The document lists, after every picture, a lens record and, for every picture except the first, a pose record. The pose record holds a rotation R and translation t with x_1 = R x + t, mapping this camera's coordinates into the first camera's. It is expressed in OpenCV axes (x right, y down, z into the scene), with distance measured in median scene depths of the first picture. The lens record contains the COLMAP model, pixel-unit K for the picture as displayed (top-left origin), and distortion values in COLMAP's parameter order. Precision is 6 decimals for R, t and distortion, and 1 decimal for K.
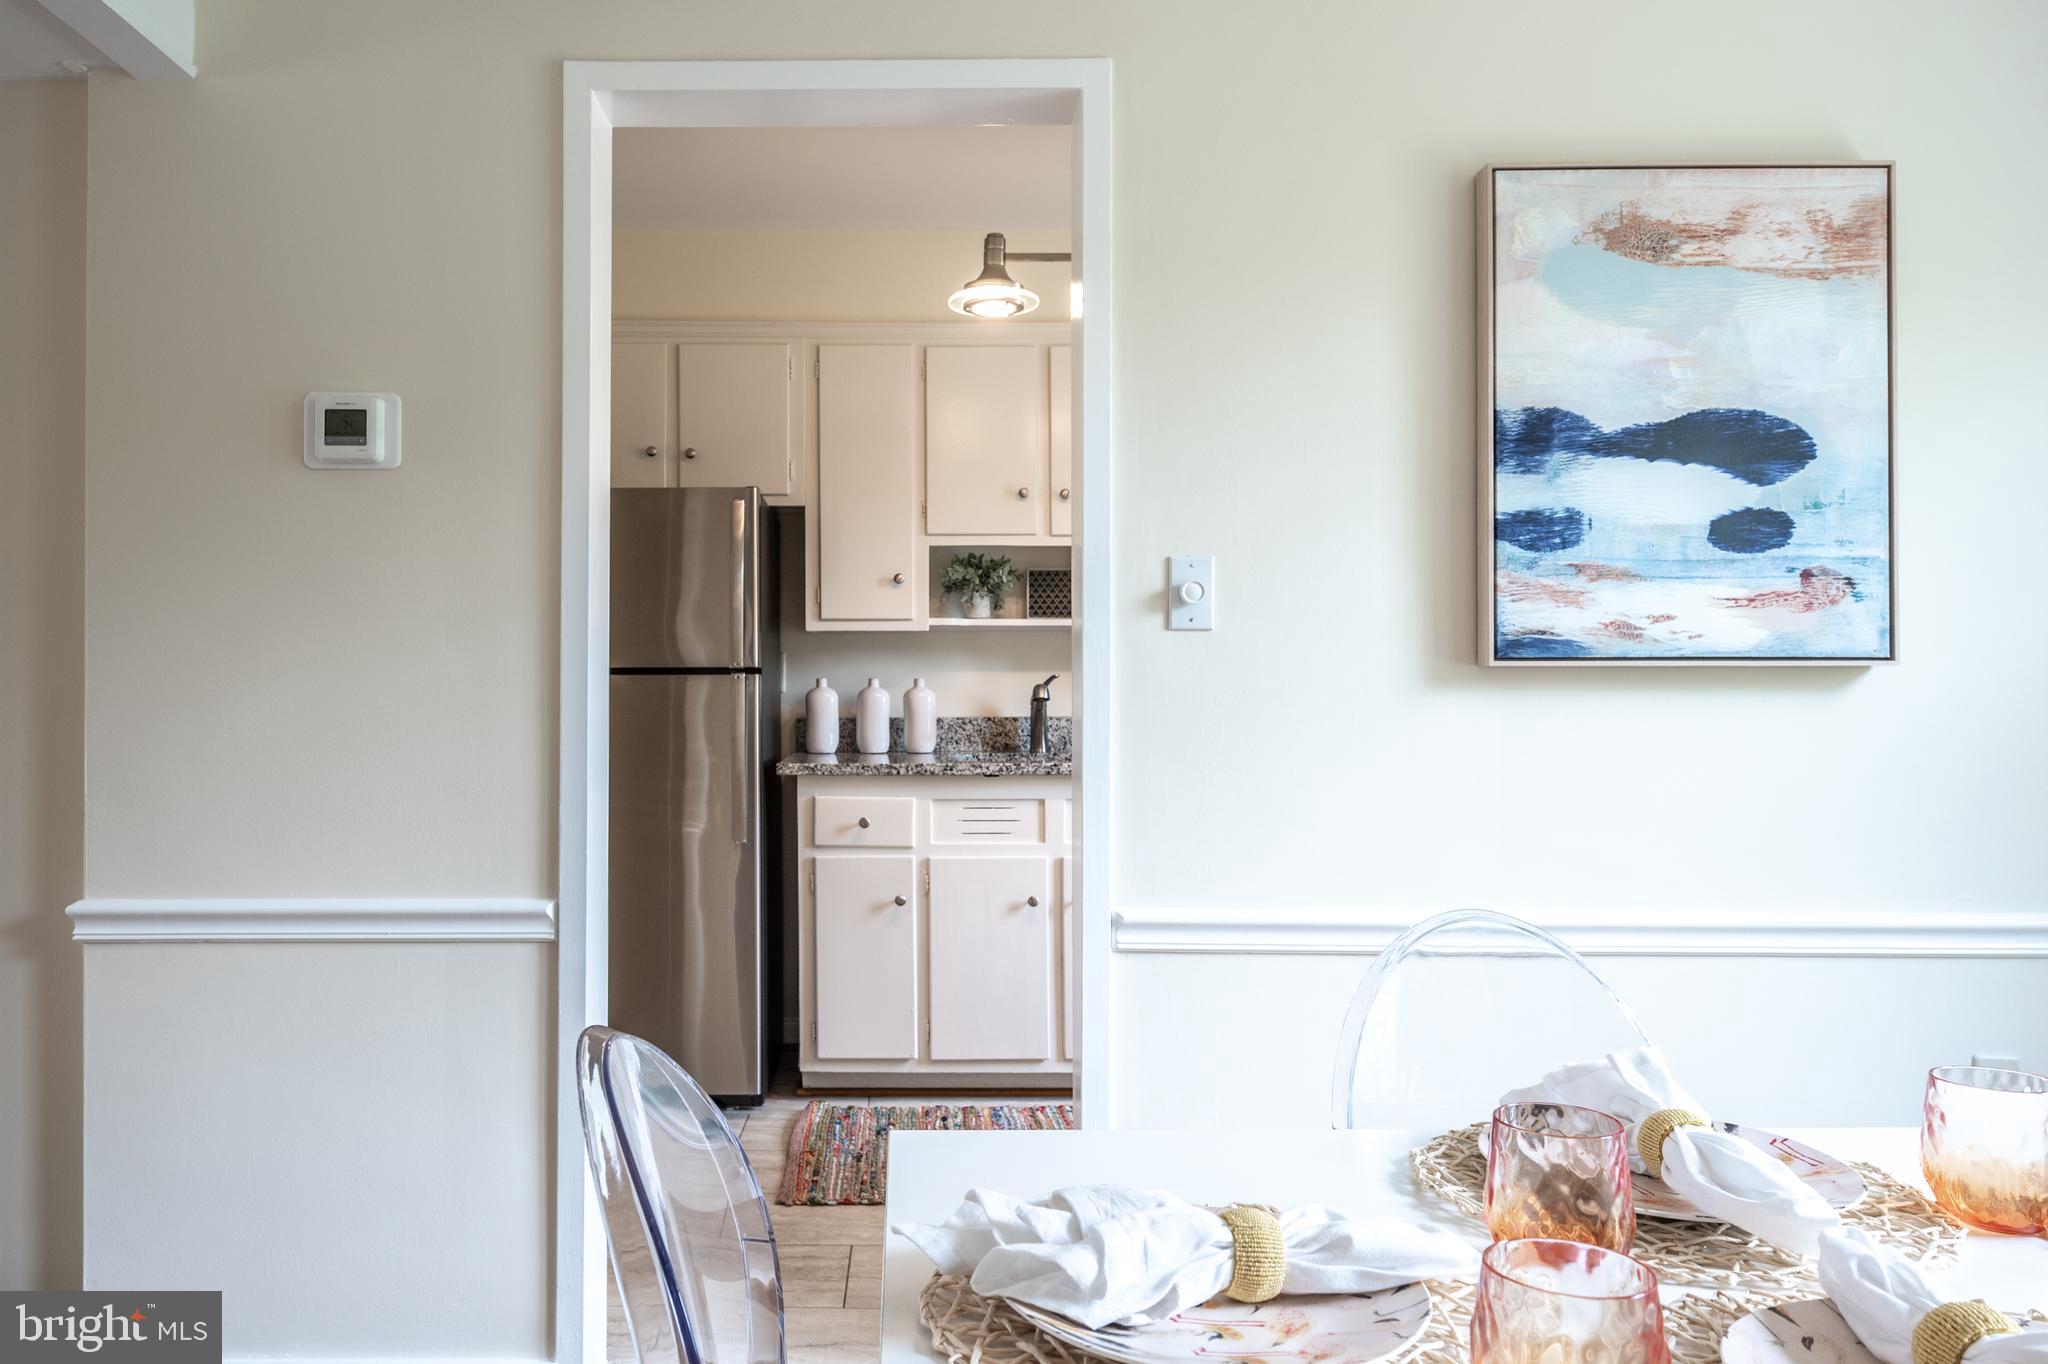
lens RADIAL K [[1518.2, 0, 902.3], [0, 1518.2, 678.8], [0, 0, 1]] dist [-0.003400, 0.000170]
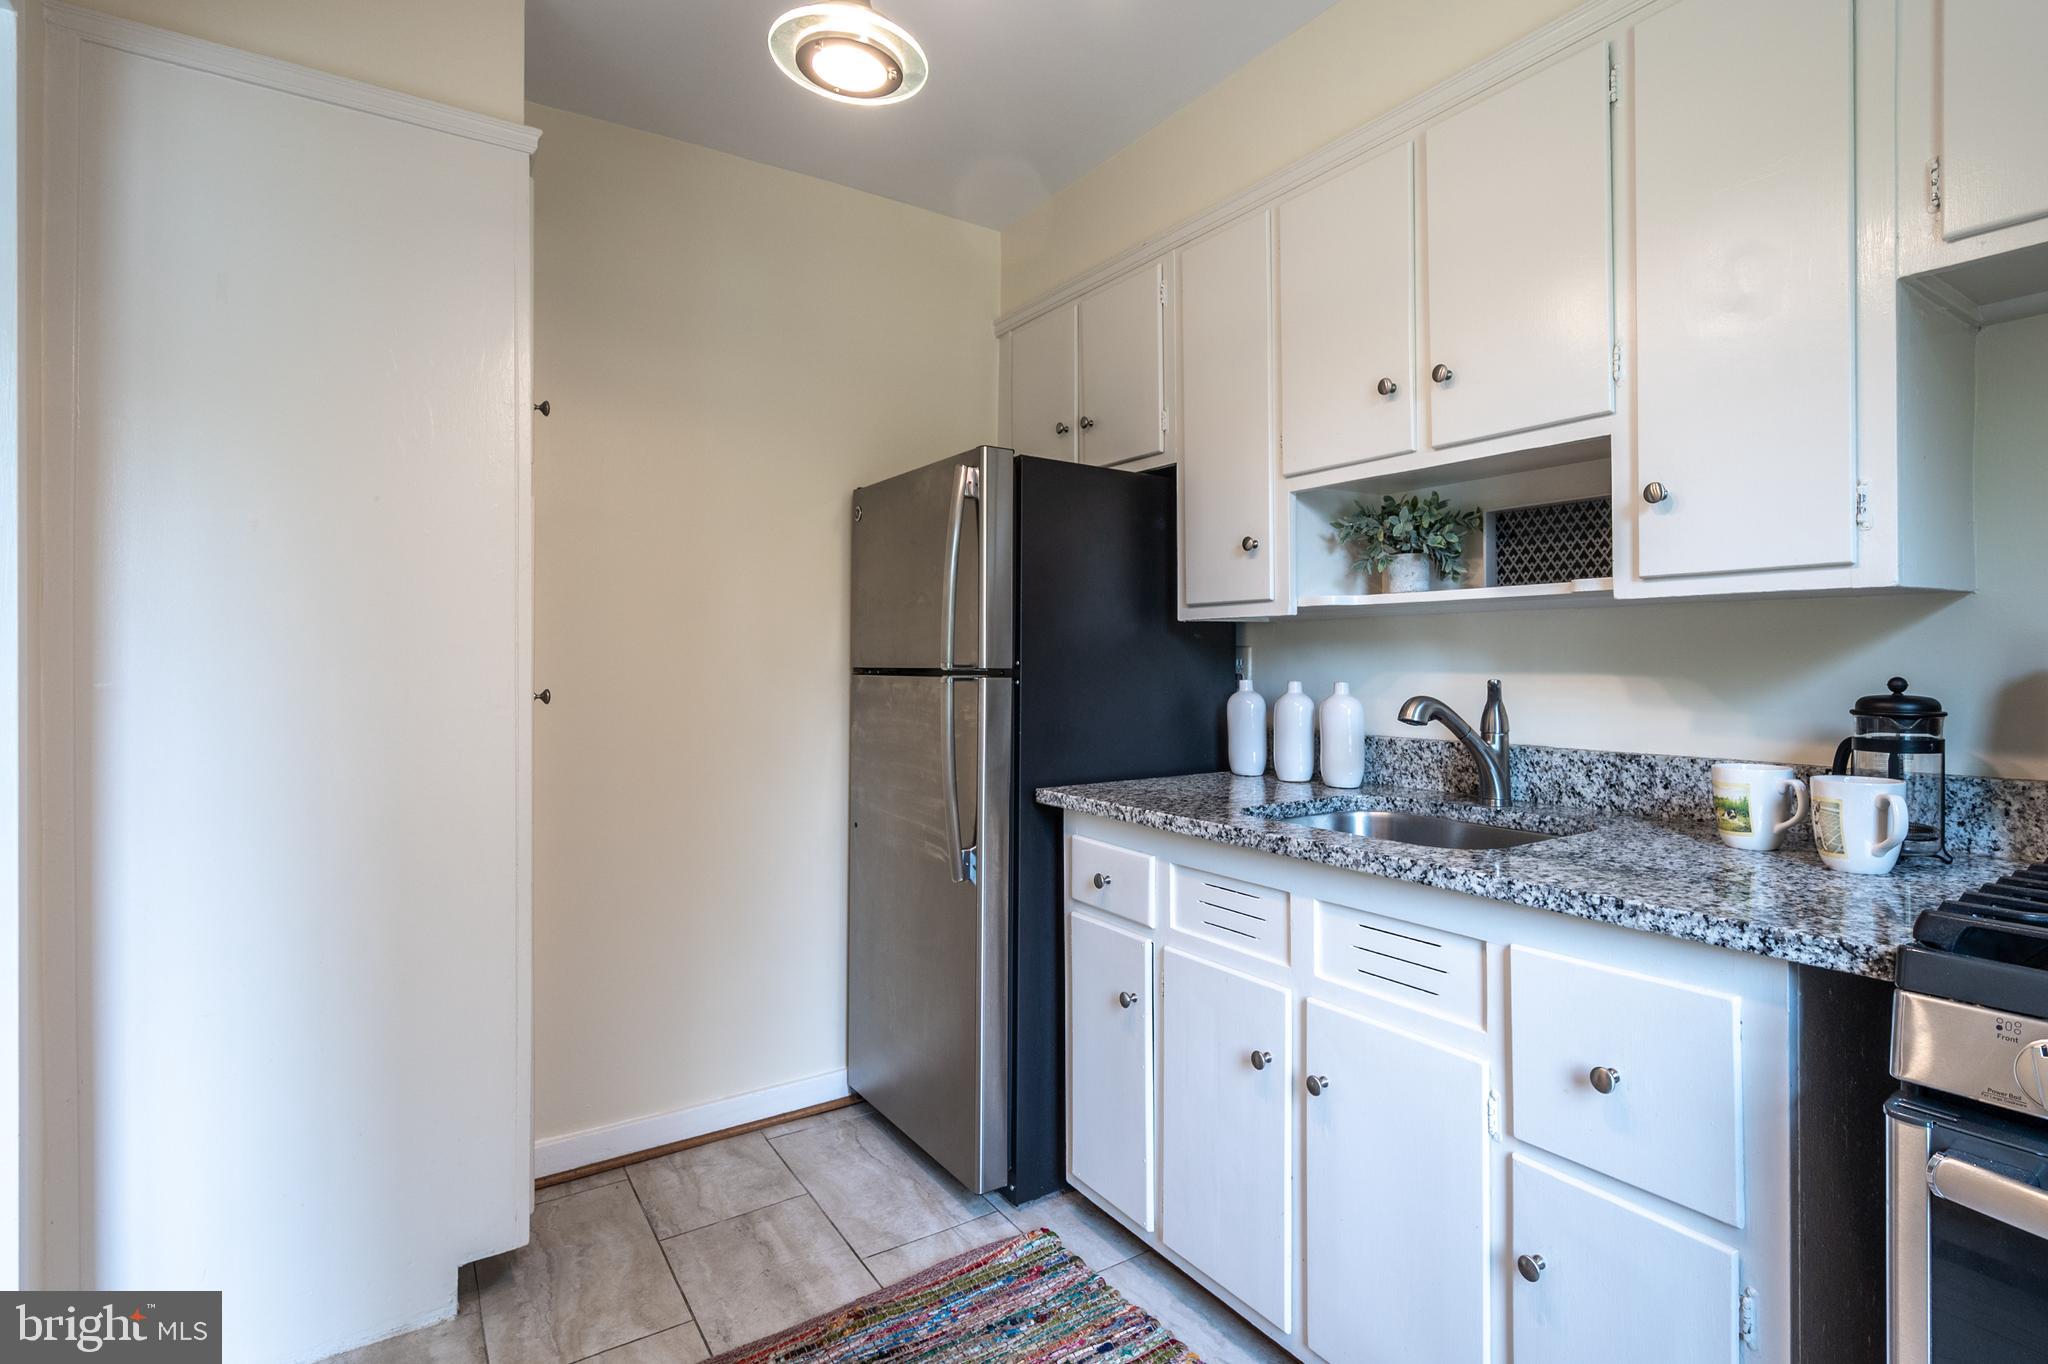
lens RADIAL K [[1040.3, 0, 1118.3], [0, 1040.3, 661.2], [0, 0, 1]] dist [0.002808, 0.000429]
pose [[0.587868, 0.003030, -0.808951, 0.387232], [0.000841, 0.999990, 0.004357, -0.013511], [0.808956, -0.003242, 0.587860, 0.710888]]
